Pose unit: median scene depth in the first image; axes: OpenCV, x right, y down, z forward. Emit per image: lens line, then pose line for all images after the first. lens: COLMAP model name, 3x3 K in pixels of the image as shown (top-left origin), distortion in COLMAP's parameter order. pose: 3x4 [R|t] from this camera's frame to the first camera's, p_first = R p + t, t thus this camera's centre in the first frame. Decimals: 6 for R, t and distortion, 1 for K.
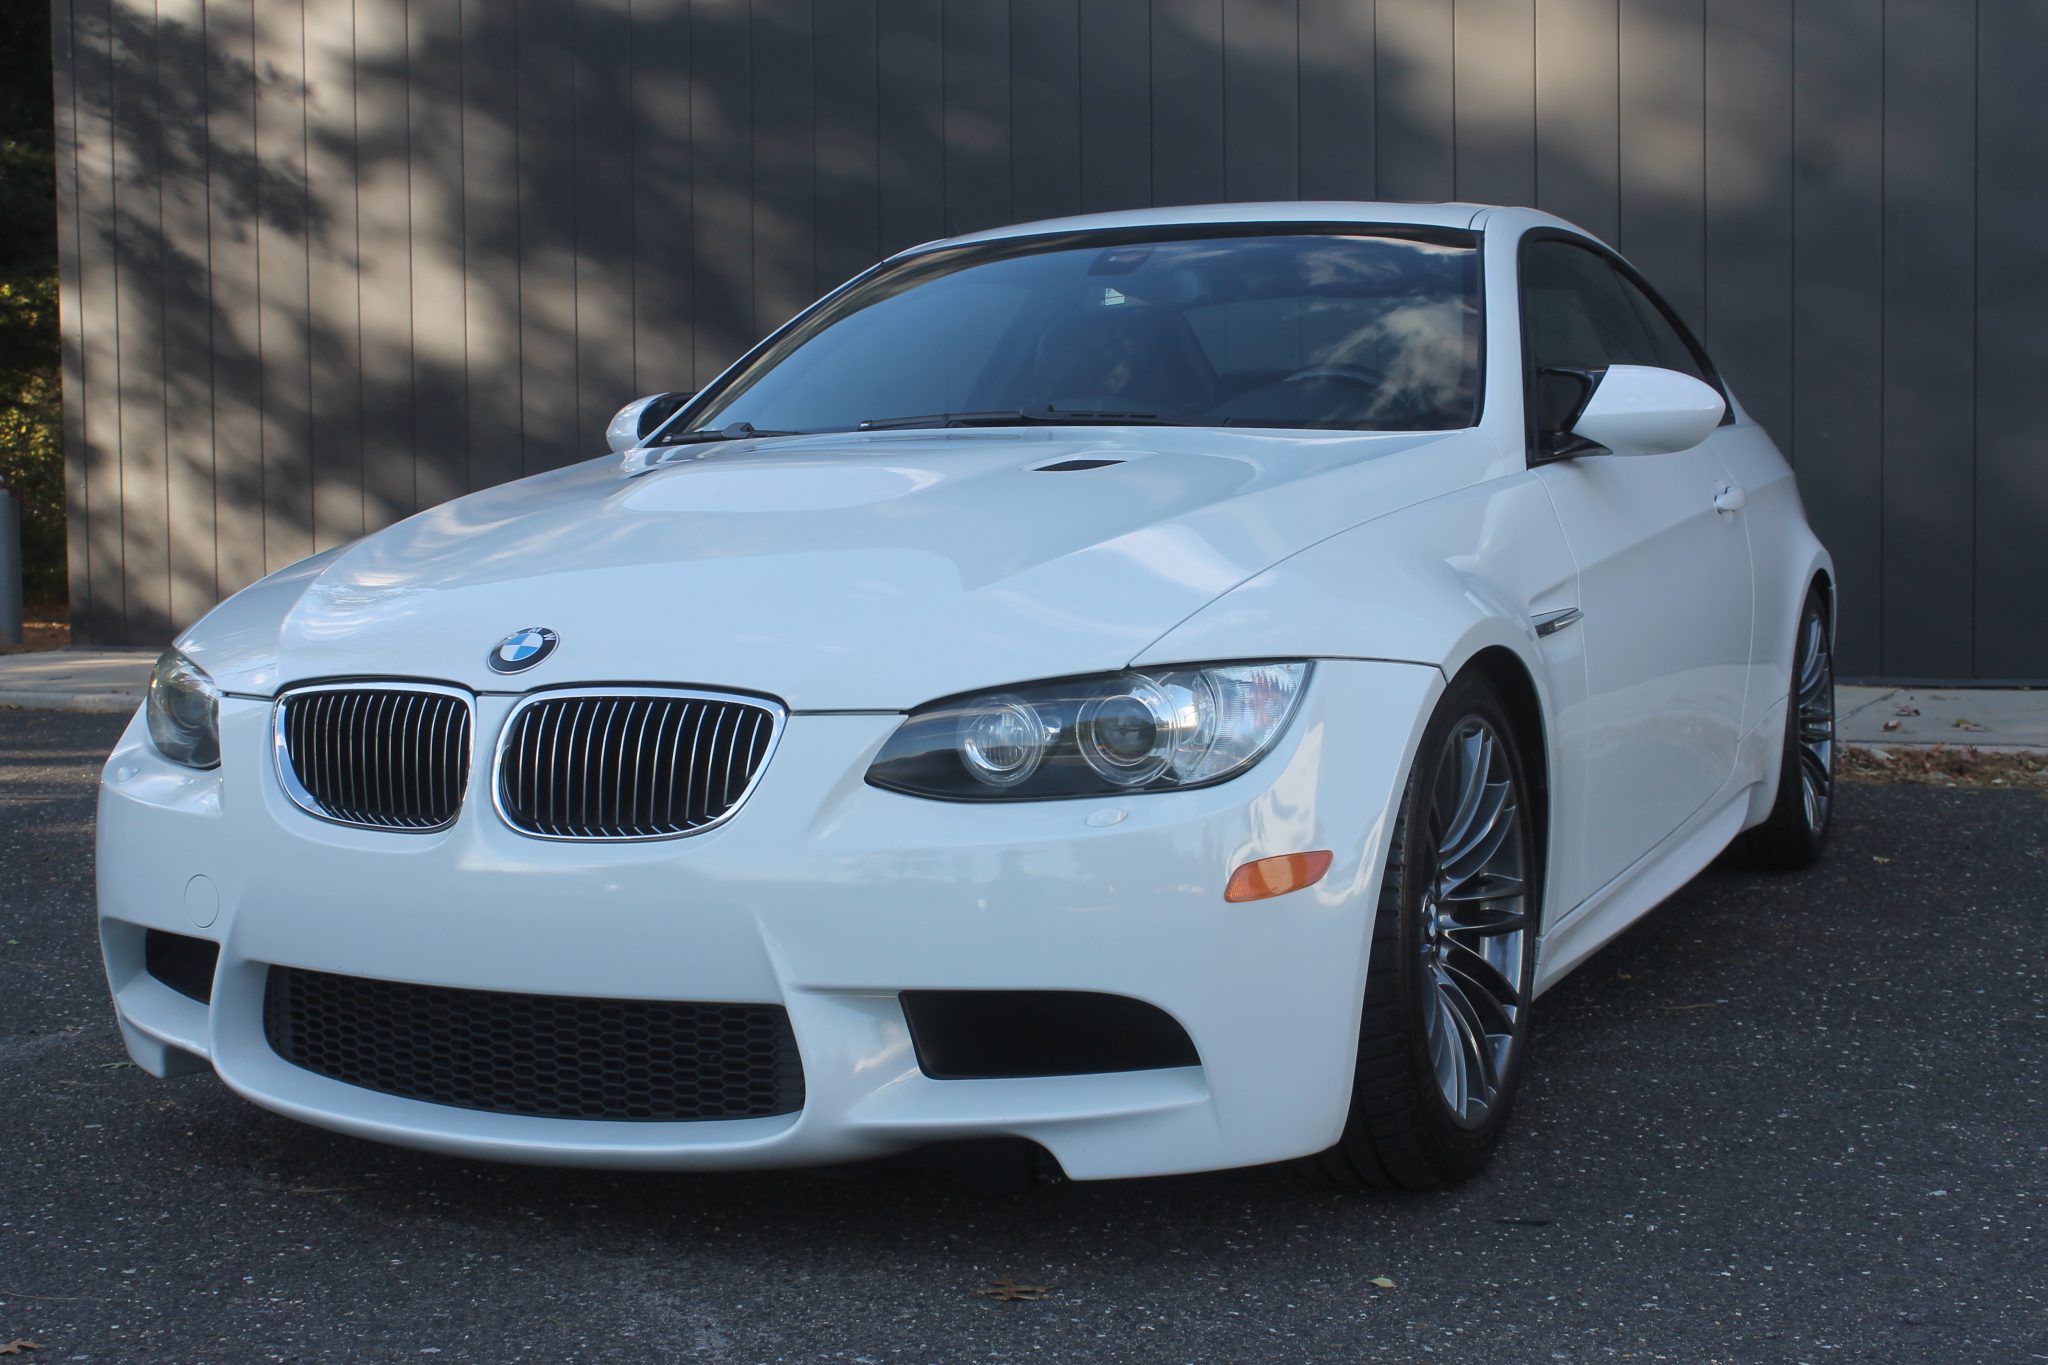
lens RADIAL K [[2578.6, 0, 1014.0], [0, 2578.6, 671.4], [0, 0, 1]] dist [-0.034618, 0.000000]
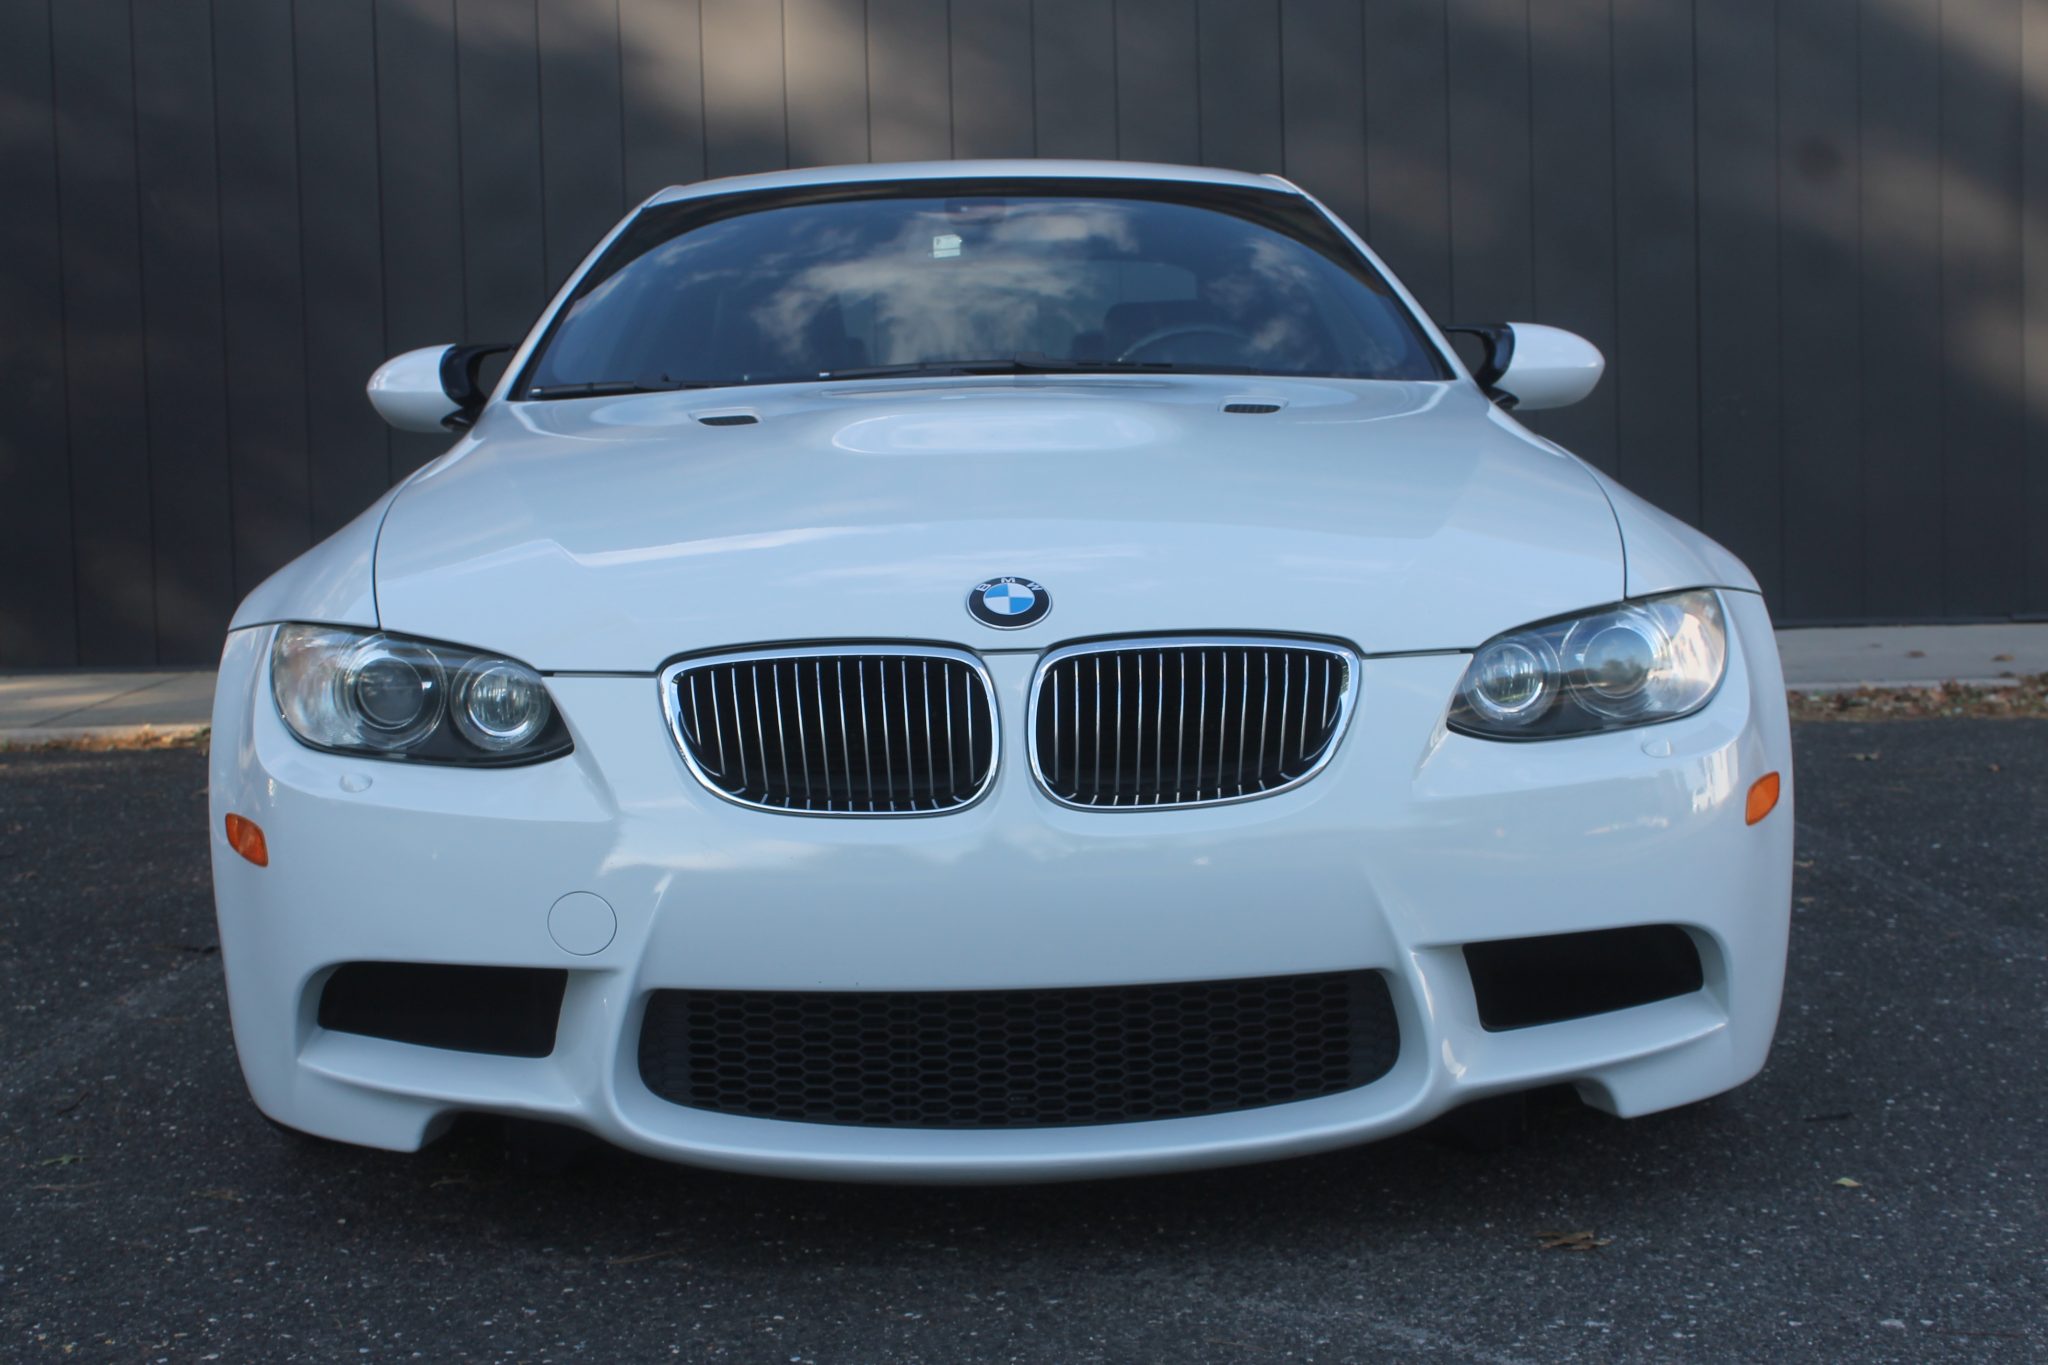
lens RADIAL K [[2578.6, 0, 998.1], [0, 2578.6, 662.3], [0, 0, 1]] dist [-0.034618, 0.000000]
pose [[0.897420, -0.039242, 0.439429, -0.577512], [0.042315, 0.999100, 0.002804, 0.009459], [-0.439144, 0.016078, 0.898273, 0.204149]]
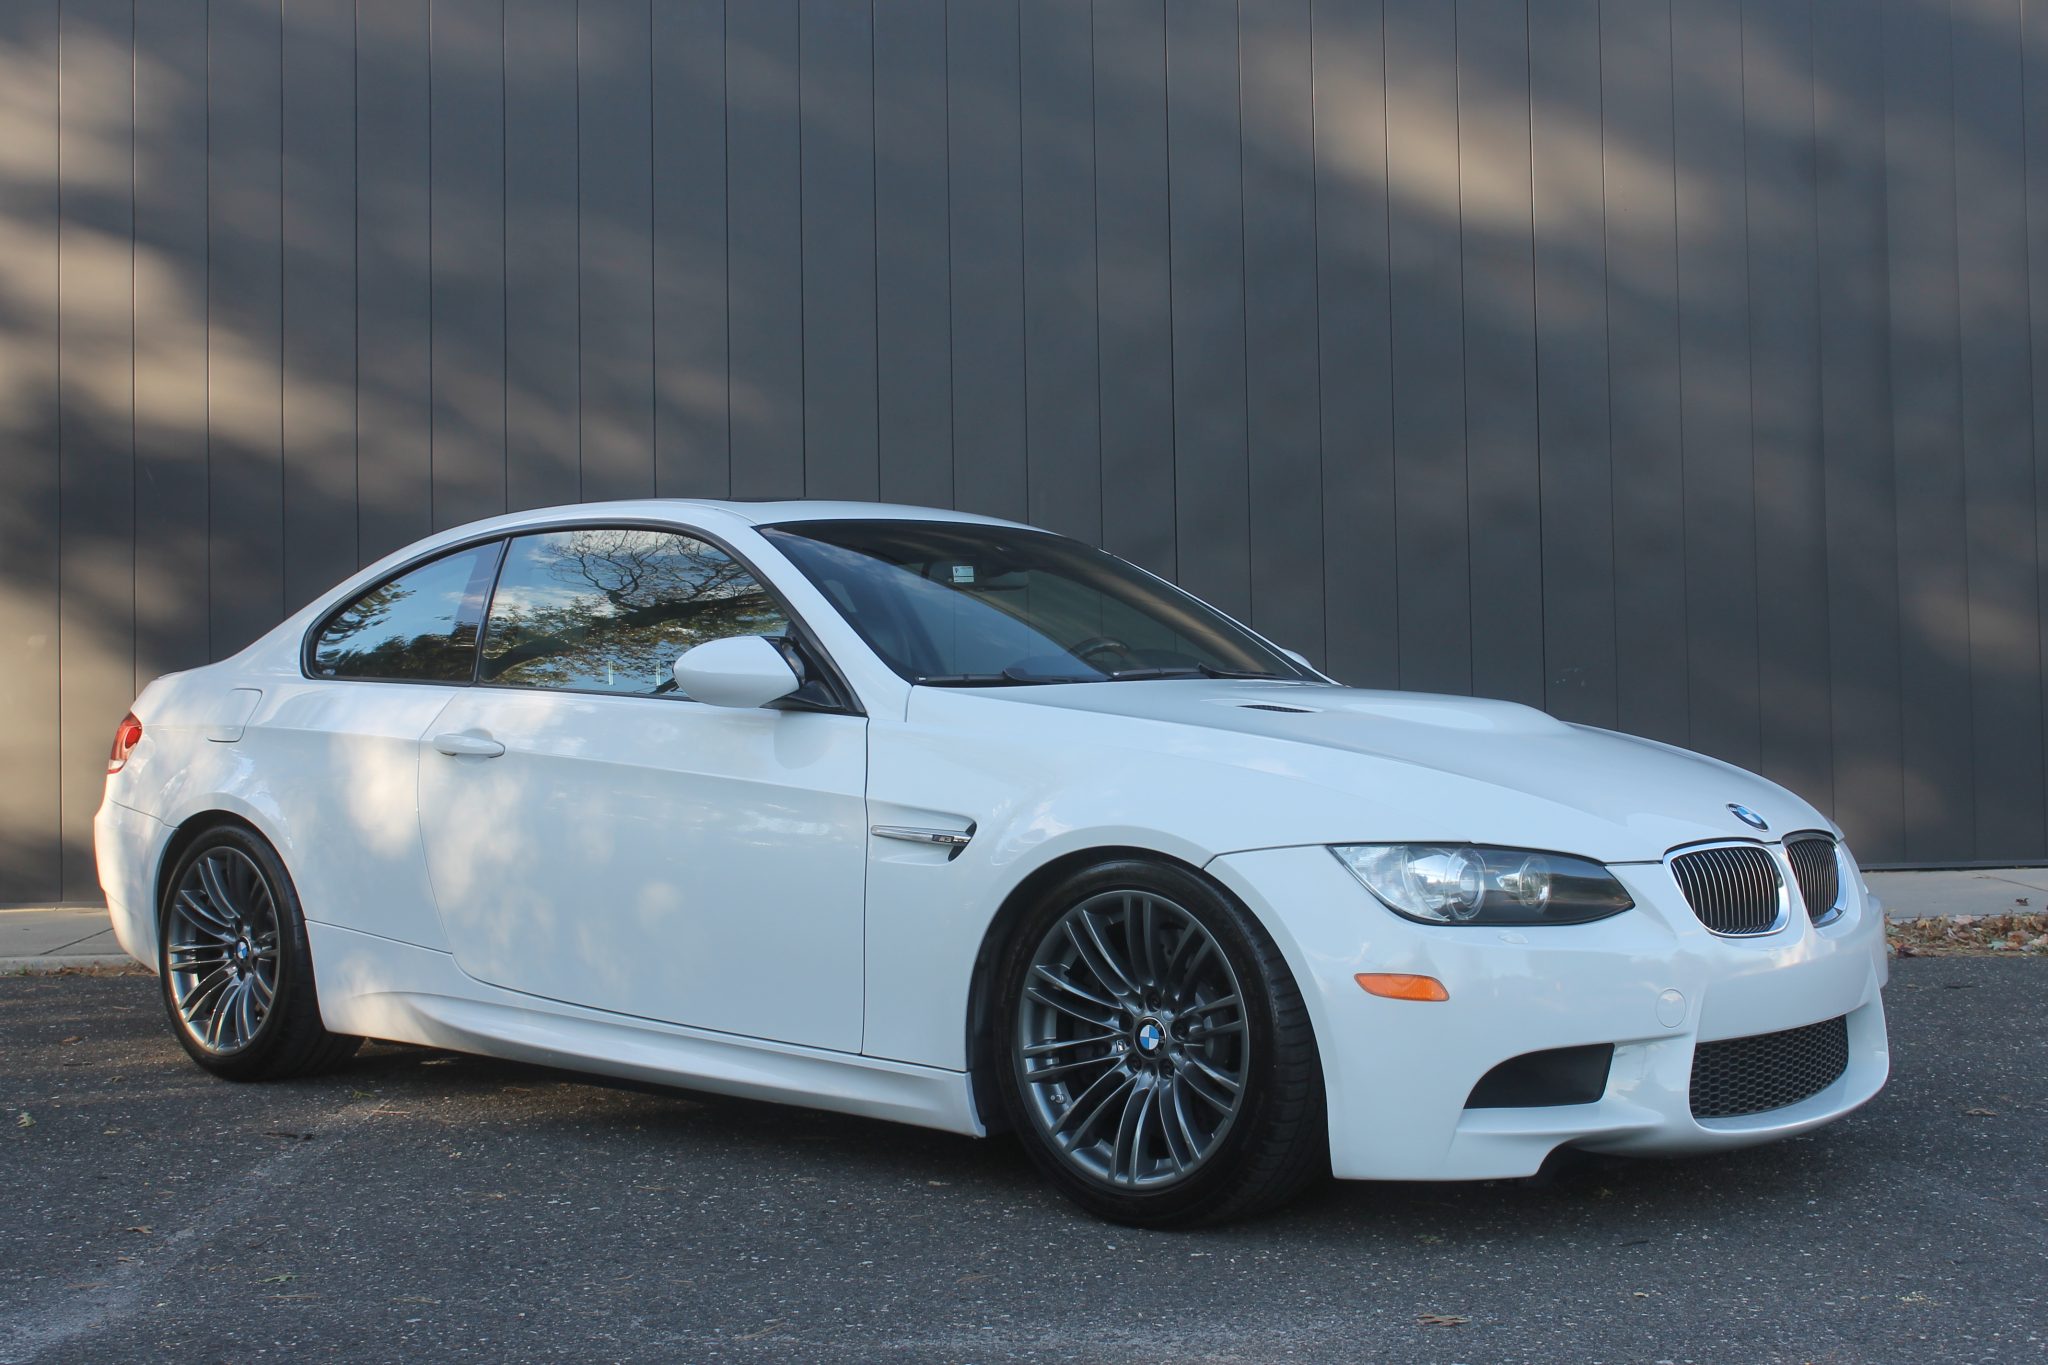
lens RADIAL K [[2578.6, 0, 1024.1], [0, 2578.6, 673.4], [0, 0, 1]] dist [-0.034618, 0.000000]
pose [[0.282340, 0.028361, 0.958895, -1.824075], [0.074841, 0.995865, -0.051491, -0.047767], [-0.956390, 0.086303, 0.279050, 0.965558]]
